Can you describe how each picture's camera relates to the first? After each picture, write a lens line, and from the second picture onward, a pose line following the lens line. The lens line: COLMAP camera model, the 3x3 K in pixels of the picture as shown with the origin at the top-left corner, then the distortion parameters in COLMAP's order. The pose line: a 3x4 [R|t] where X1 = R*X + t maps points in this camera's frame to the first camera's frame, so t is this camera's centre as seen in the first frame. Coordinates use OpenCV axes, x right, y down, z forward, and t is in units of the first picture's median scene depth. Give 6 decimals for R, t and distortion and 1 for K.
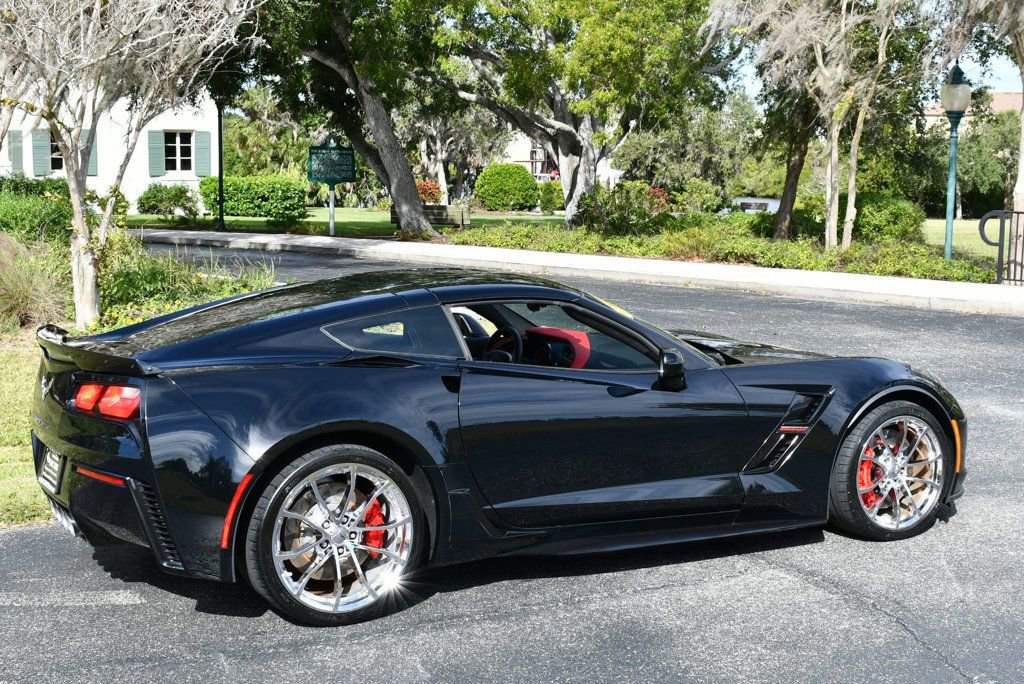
lens RADIAL K [[2175.7, 0, 384.2], [0, 2175.7, 382.2], [0, 0, 1]] dist [-0.066420, -0.031990]
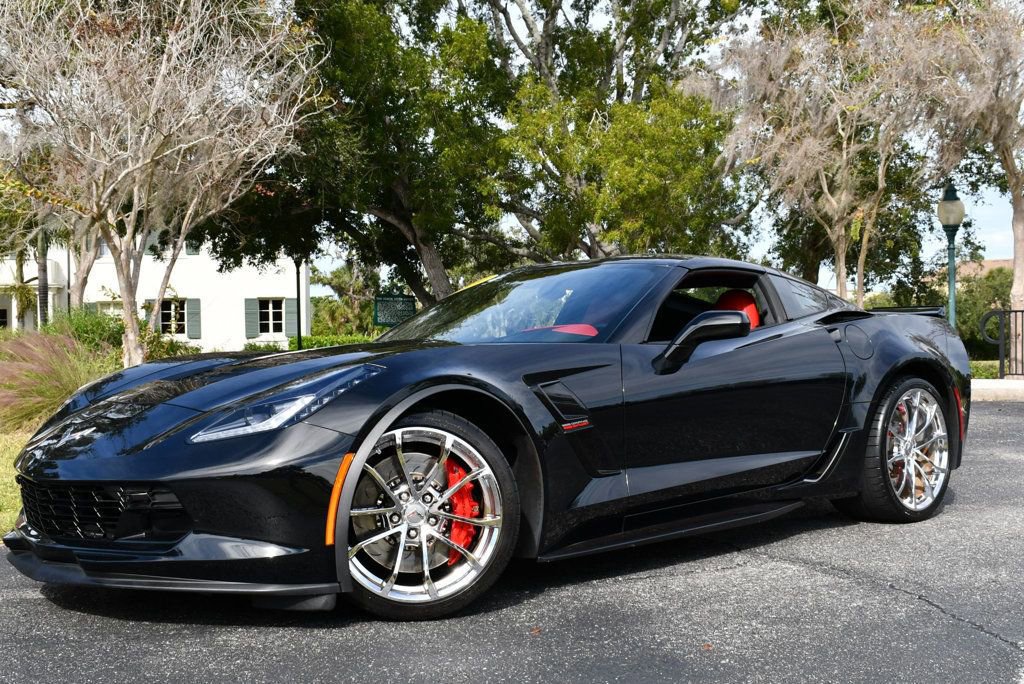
lens RADIAL K [[1642.3, 0, 477.2], [0, 1642.3, 345.2], [0, 0, 1]] dist [-0.046825, -0.052620]
pose [[0.999464, -0.021203, -0.024931, 0.043532], [0.016993, 0.987233, -0.158374, 0.058925], [0.027971, 0.157865, 0.987064, 0.185197]]
